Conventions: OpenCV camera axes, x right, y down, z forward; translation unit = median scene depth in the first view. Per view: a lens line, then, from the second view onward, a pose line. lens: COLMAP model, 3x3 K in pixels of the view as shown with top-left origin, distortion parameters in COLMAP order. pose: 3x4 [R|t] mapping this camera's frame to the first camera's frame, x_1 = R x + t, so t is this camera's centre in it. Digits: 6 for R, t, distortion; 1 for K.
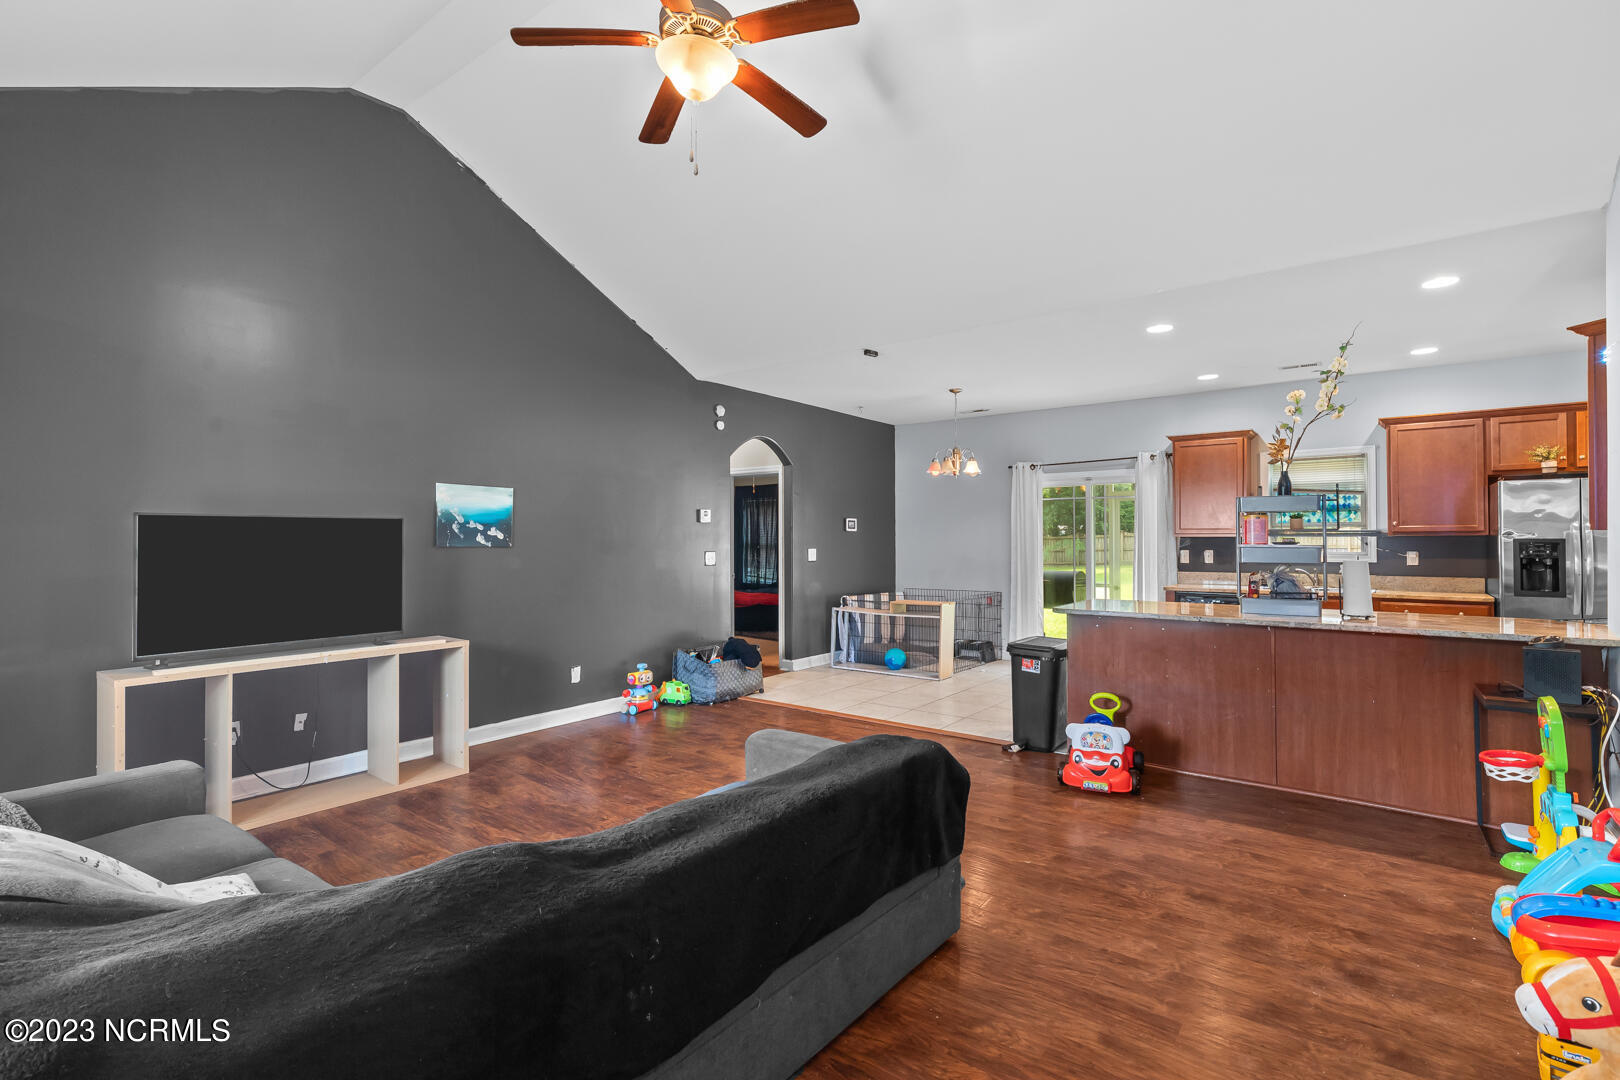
lens RADIAL K [[730.1, 0, 852.0], [0, 730.1, 534.9], [0, 0, 1]] dist [0.006211, -0.001993]
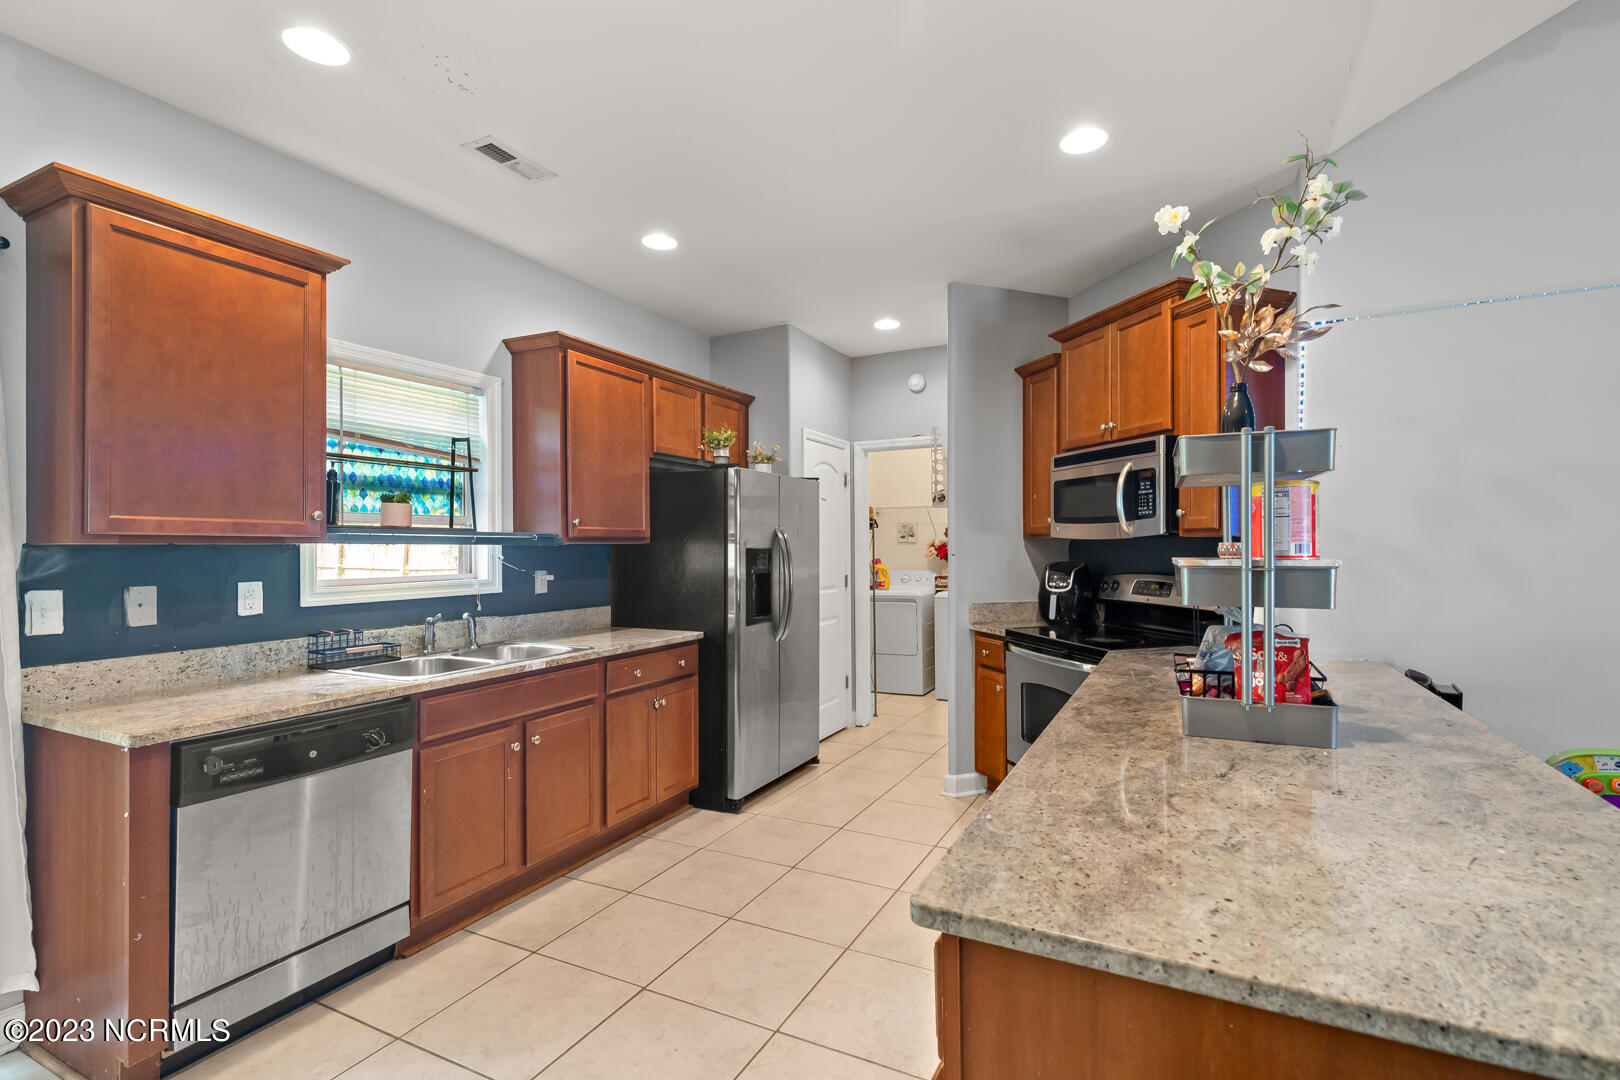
lens RADIAL K [[730.1, 0, 829.3], [0, 730.1, 542.5], [0, 0, 1]] dist [0.006211, -0.001993]
pose [[-0.153246, 0.008403, 0.988152, 0.117702], [-0.000197, 0.999964, -0.008534, 0.004341], [-0.988188, -0.001503, -0.153239, 0.716419]]
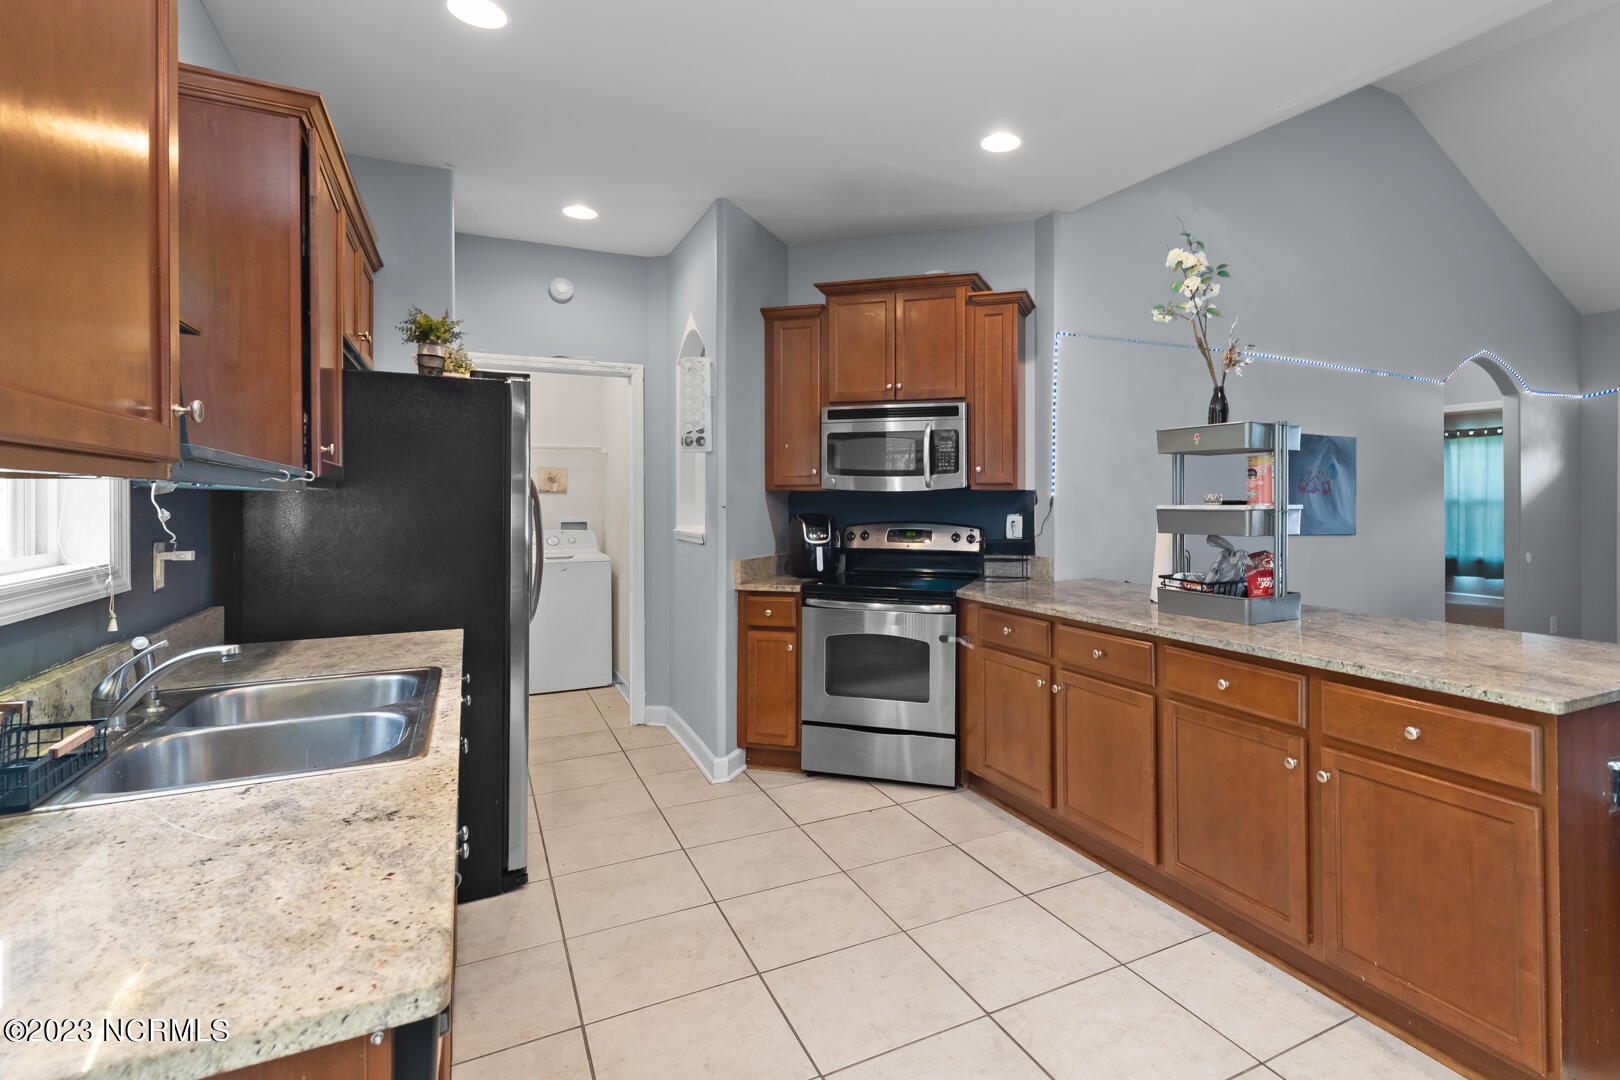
lens RADIAL K [[812.3, 0, 917.0], [0, 812.3, 497.1], [0, 0, 1]] dist [0.009917, -0.000132]
pose [[-0.896238, 0.004707, 0.443548, 0.291597], [0.001307, 0.999967, -0.007971, 0.006703], [-0.443571, -0.006564, -0.896215, 0.965735]]
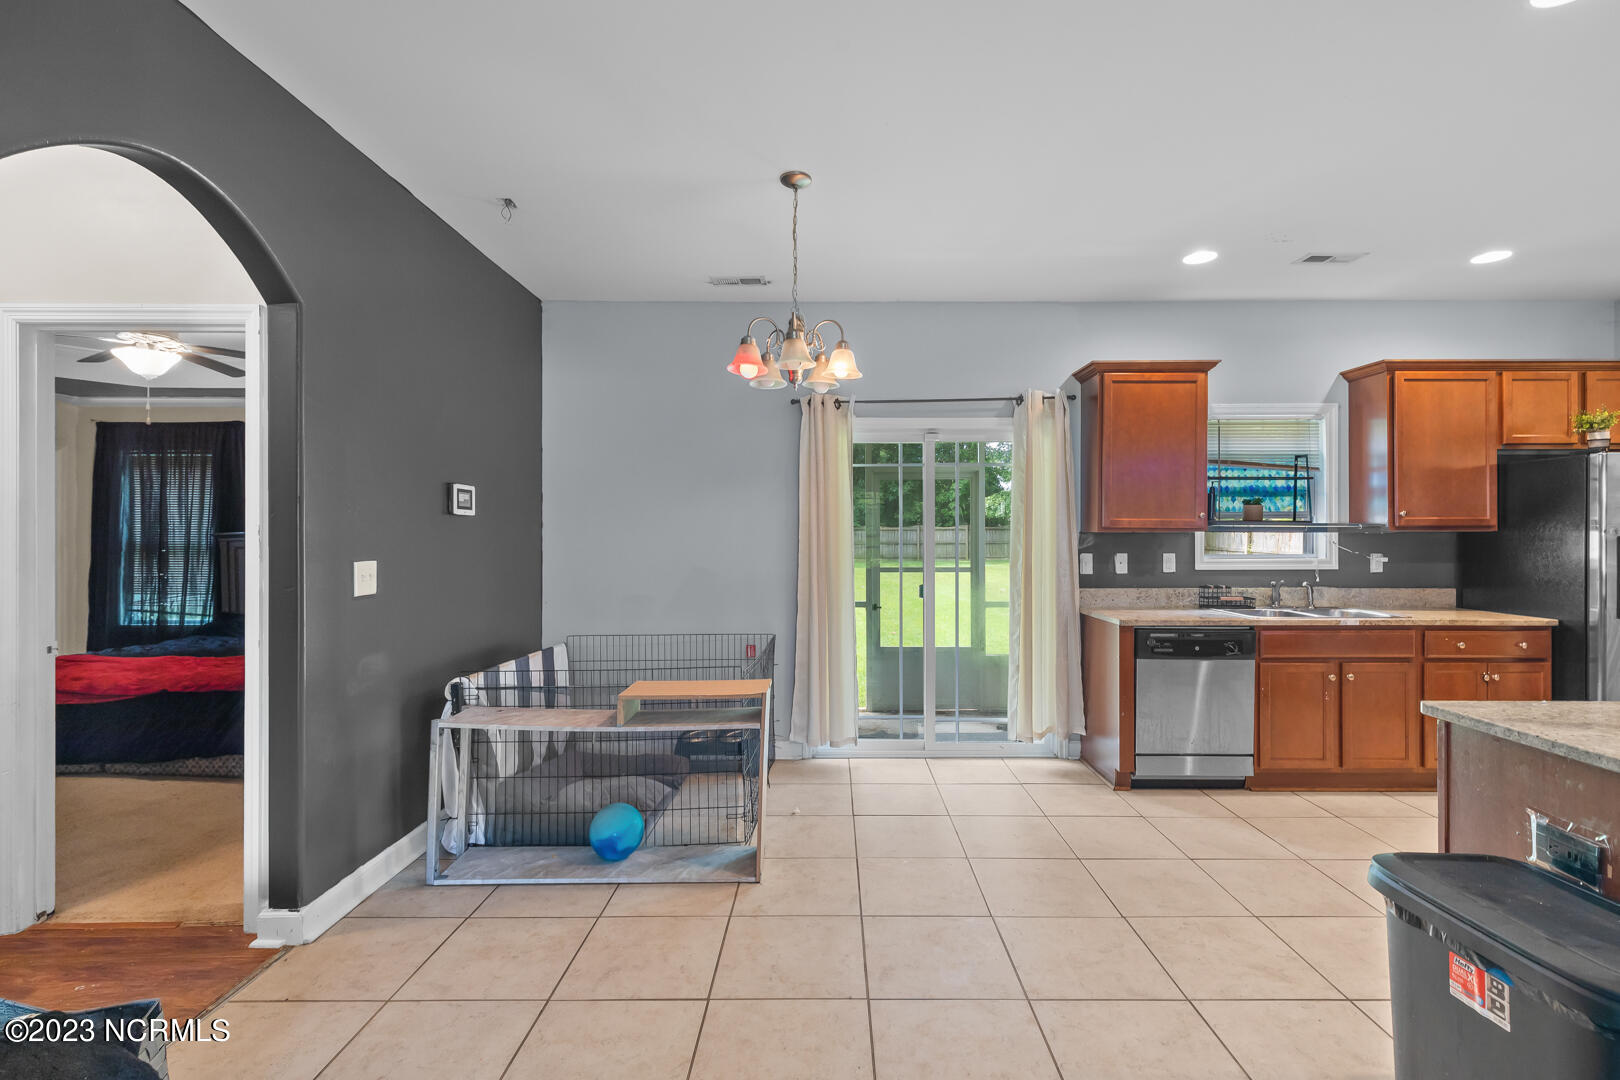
lens RADIAL K [[730.1, 0, 835.7], [0, 730.1, 534.2], [0, 0, 1]] dist [0.006211, -0.001993]
pose [[0.817649, 0.002207, 0.575713, -0.074926], [-0.005083, 0.999981, 0.003385, 0.003468], [-0.575695, -0.005694, 0.817645, 0.596679]]
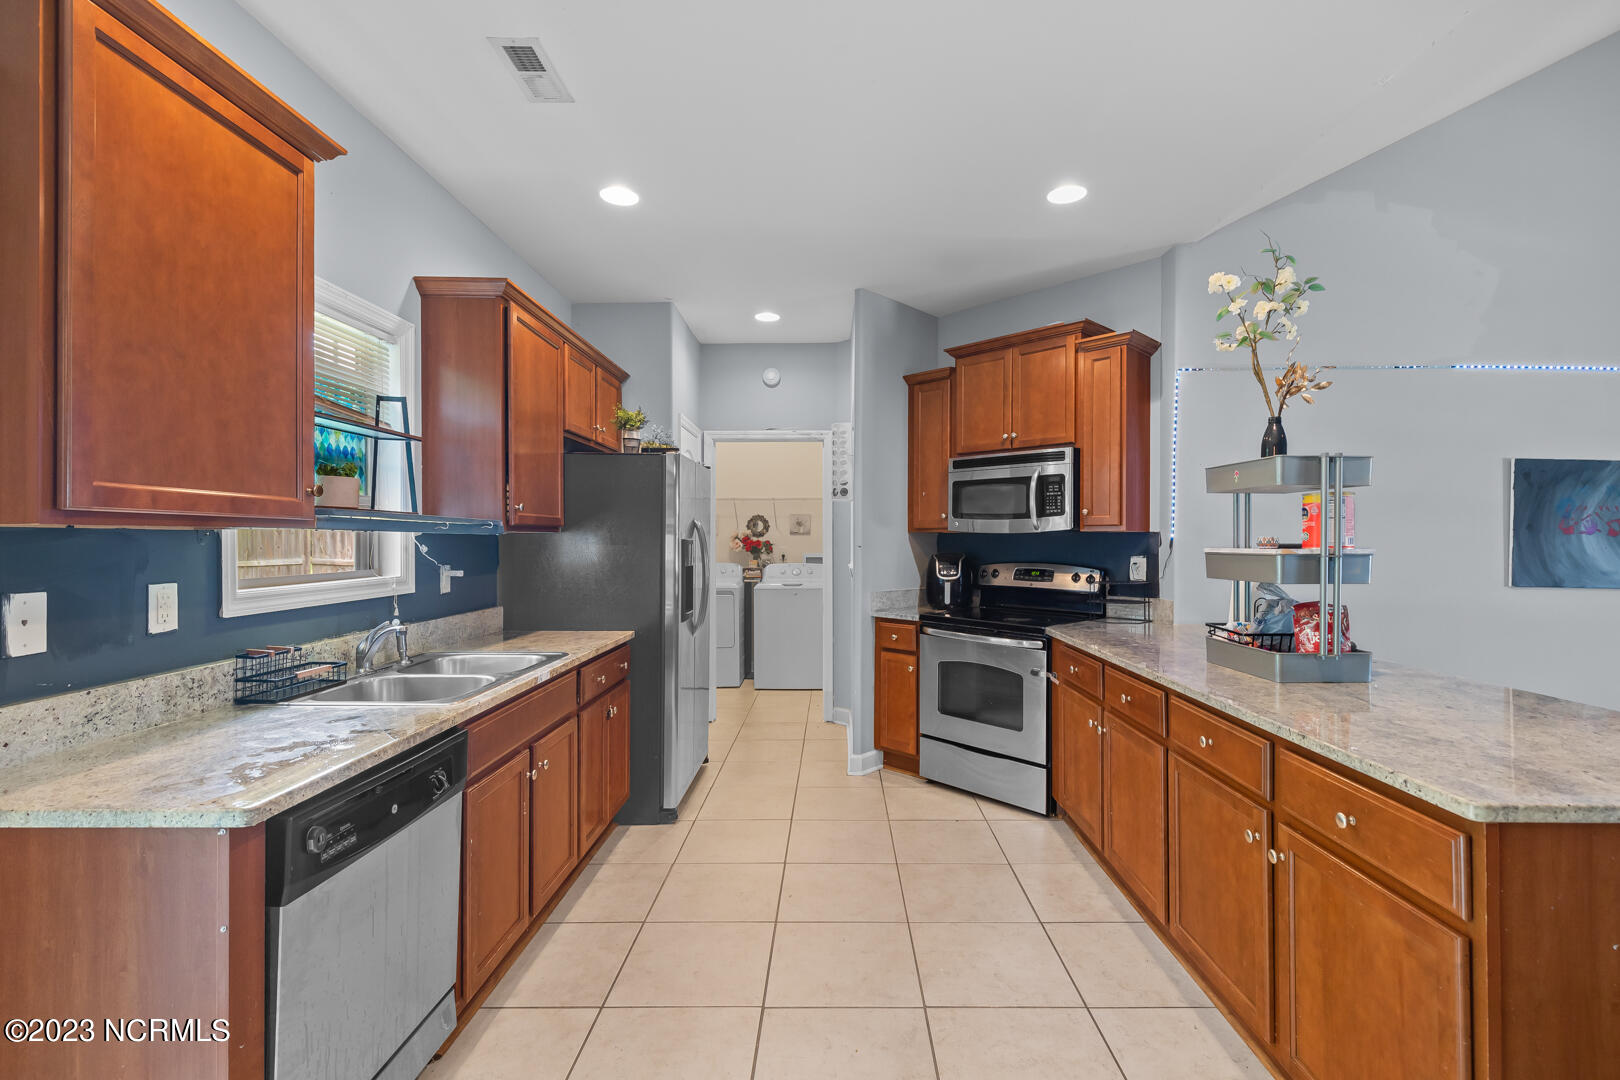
lens RADIAL K [[730.1, 0, 828.6], [0, 730.1, 538.2], [0, 0, 1]] dist [0.006211, -0.001993]
pose [[-0.567962, 0.002422, 0.823051, 0.182519], [-0.004458, 0.999972, -0.006020, 0.005813], [-0.823043, -0.007088, -0.567935, 0.889307]]
